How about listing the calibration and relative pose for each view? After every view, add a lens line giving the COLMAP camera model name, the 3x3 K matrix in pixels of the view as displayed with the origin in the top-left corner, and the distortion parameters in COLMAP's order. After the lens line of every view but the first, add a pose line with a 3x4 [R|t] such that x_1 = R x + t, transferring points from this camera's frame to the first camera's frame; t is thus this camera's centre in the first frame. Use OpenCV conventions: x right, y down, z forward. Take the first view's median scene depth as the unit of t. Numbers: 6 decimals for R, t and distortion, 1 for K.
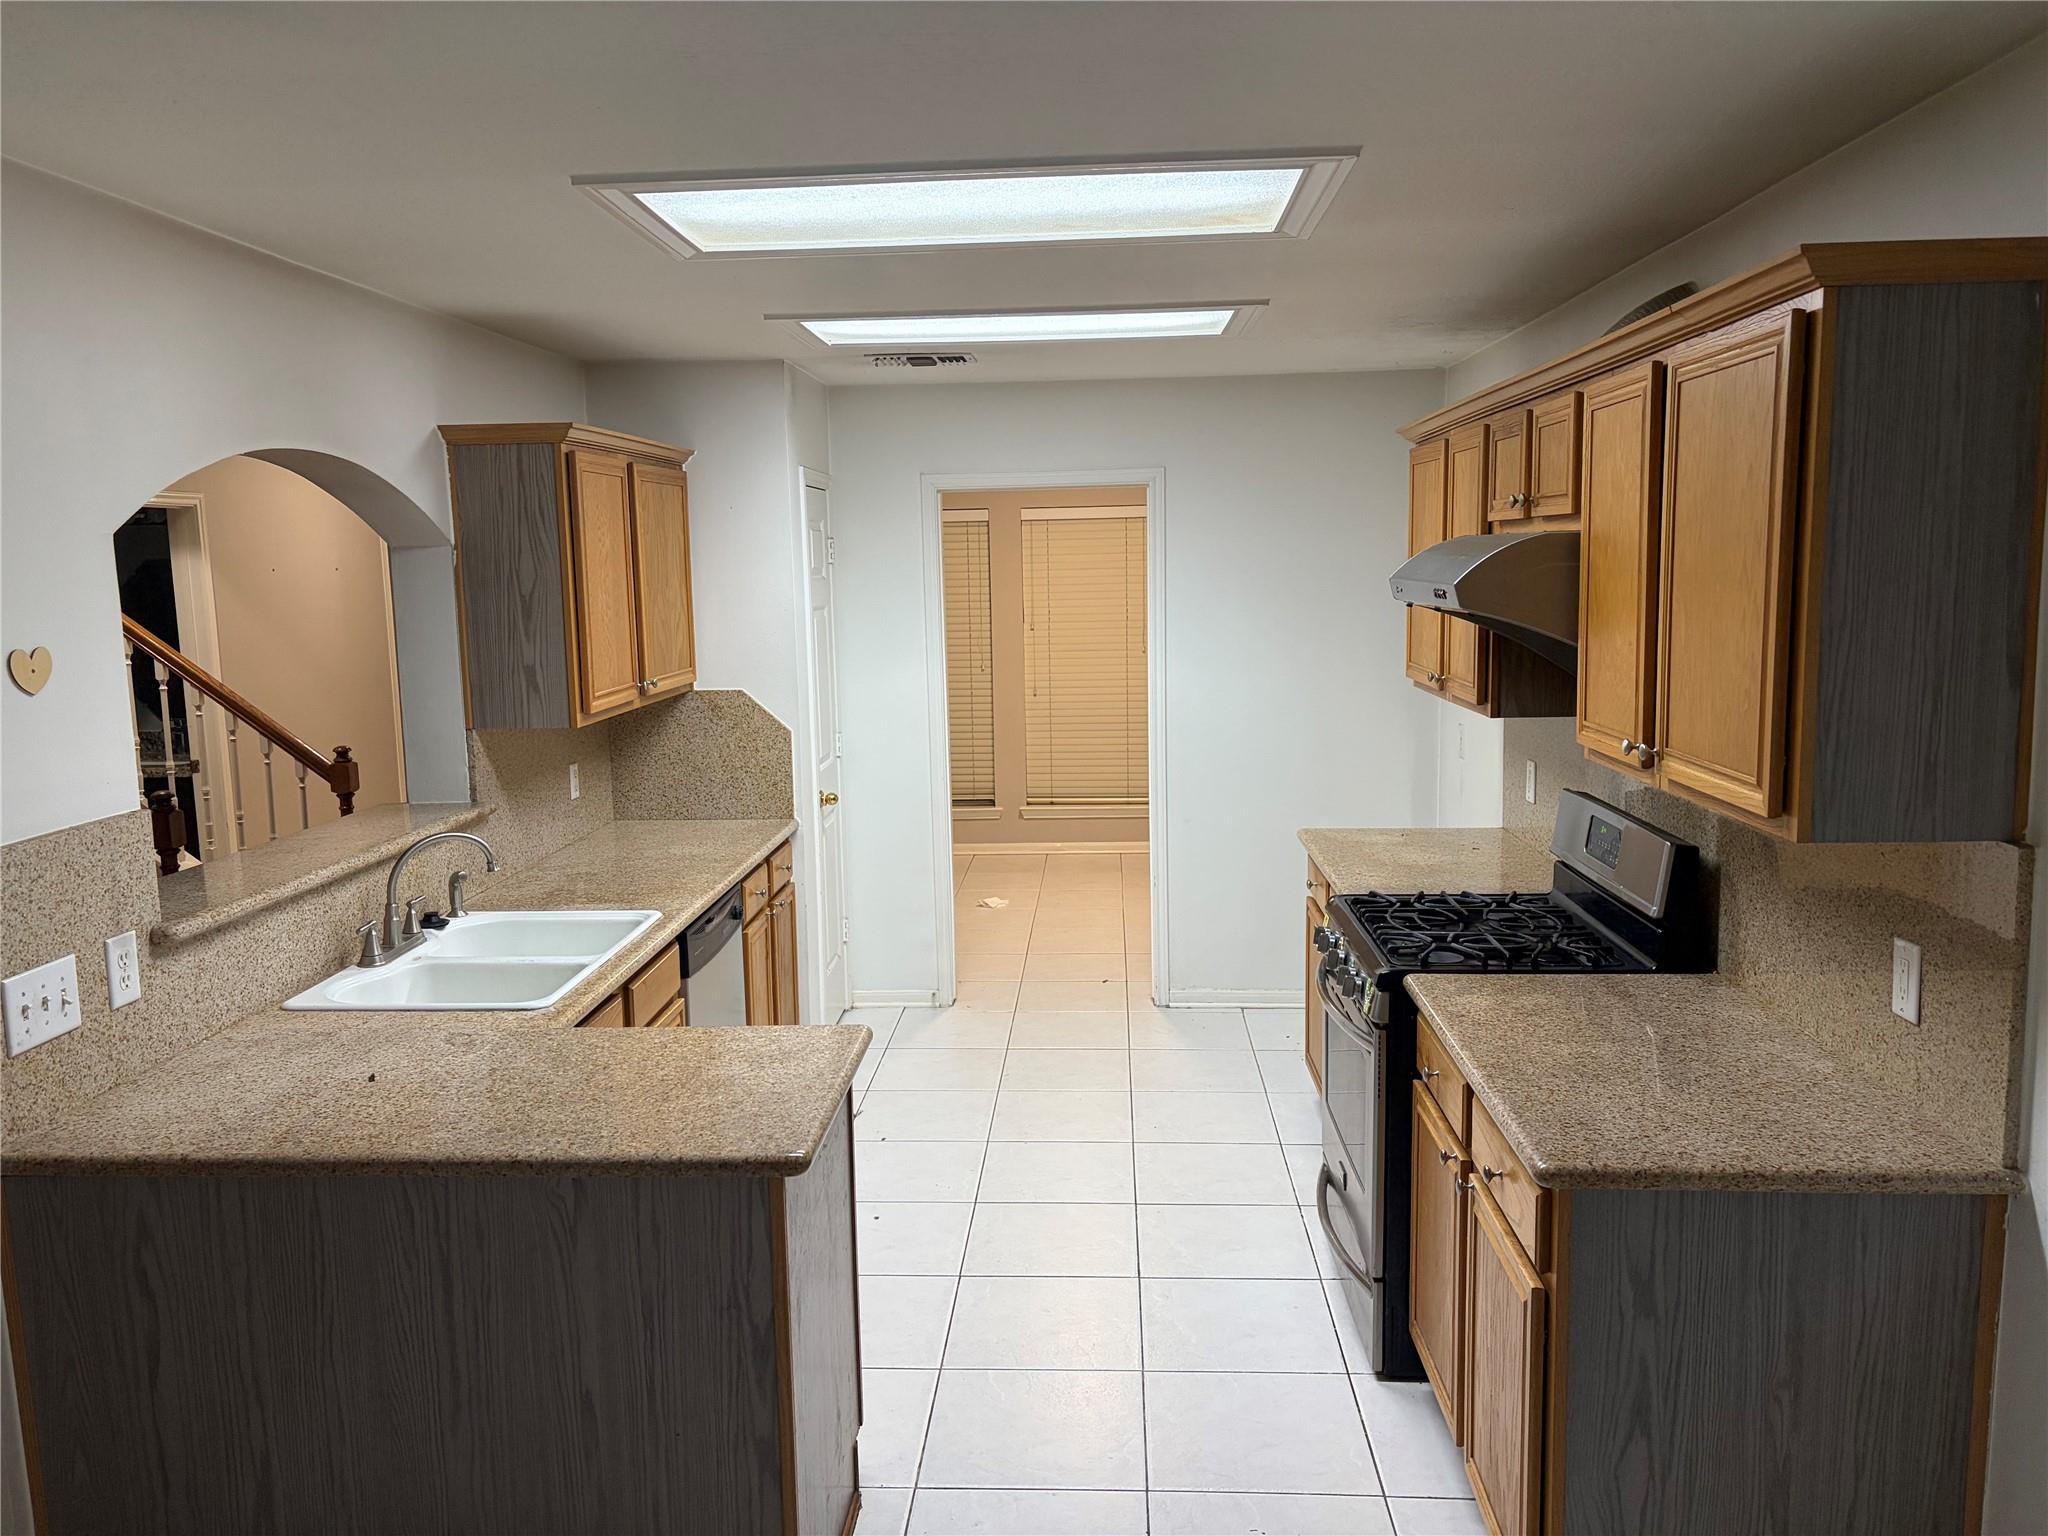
lens RADIAL K [[1519.3, 0, 1024.0], [0, 1519.3, 768.0], [0, 0, 1]] dist [0.045032, -0.042068]
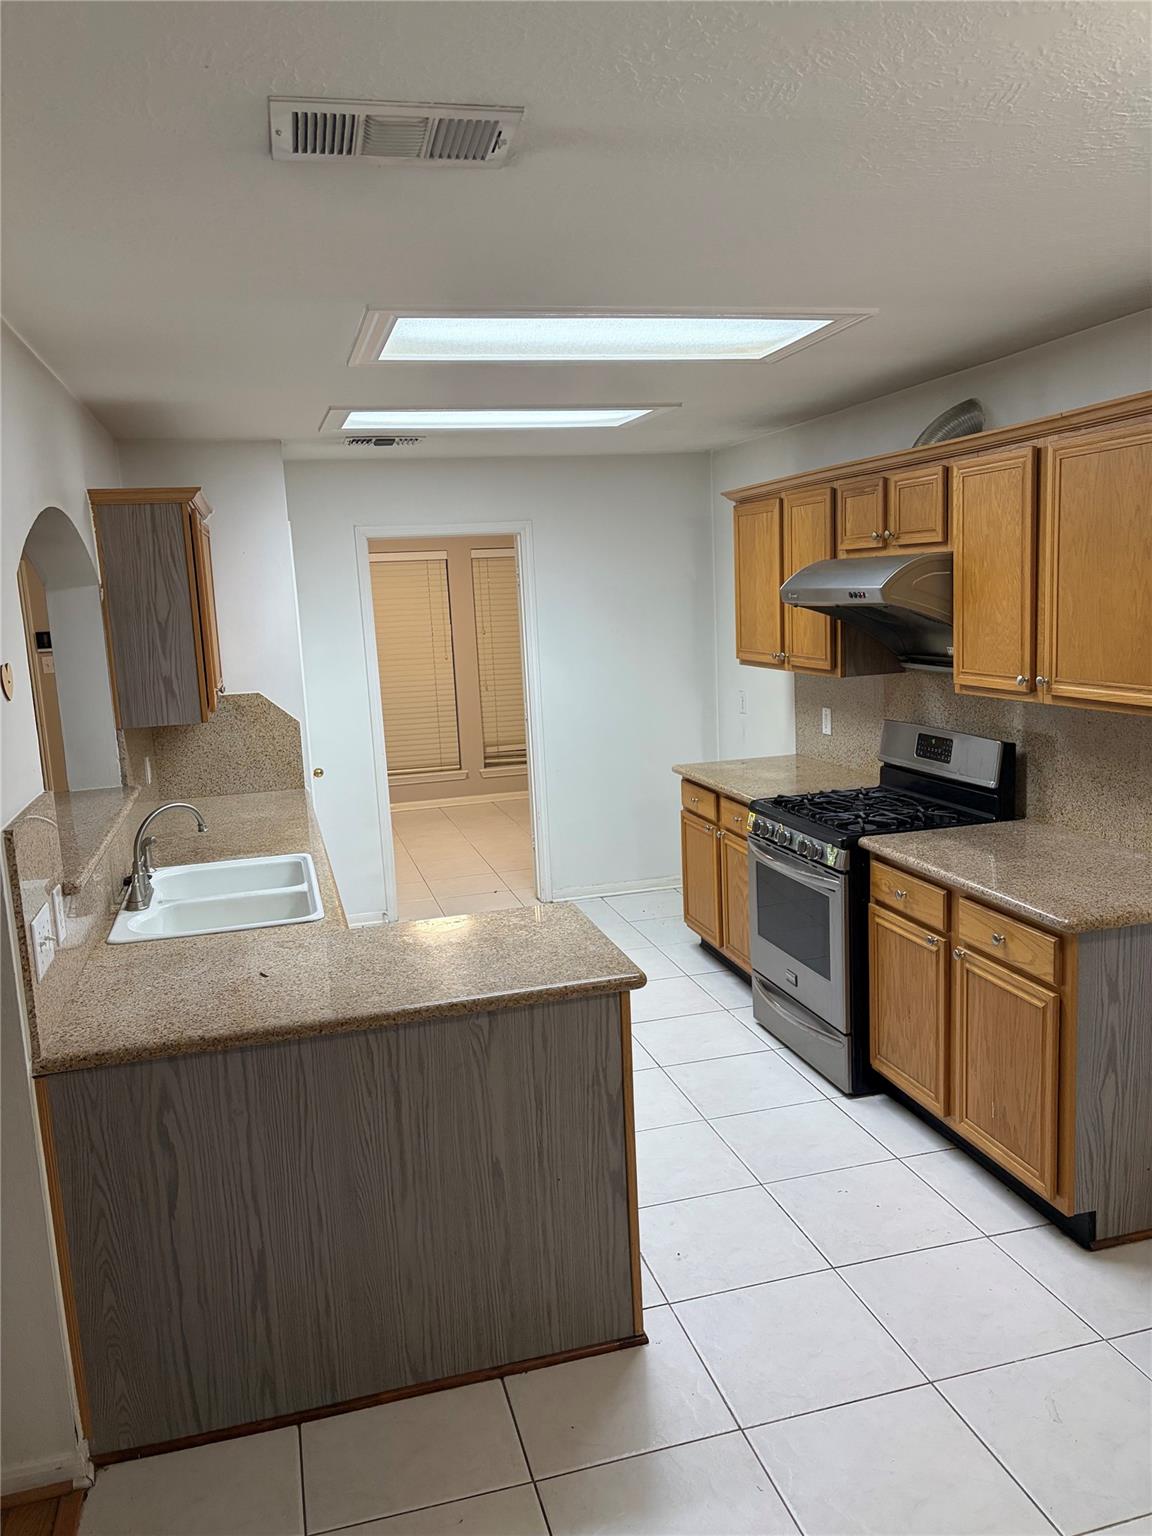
lens RADIAL K [[1139.5, 0, 576.0], [0, 1139.5, 768.0], [0, 0, 1]] dist [0.045032, -0.042068]
pose [[0.950366, -0.075952, 0.301720, -0.382254], [0.071632, 0.997108, 0.025371, 0.013108], [-0.302775, -0.002499, 0.953059, -0.034597]]
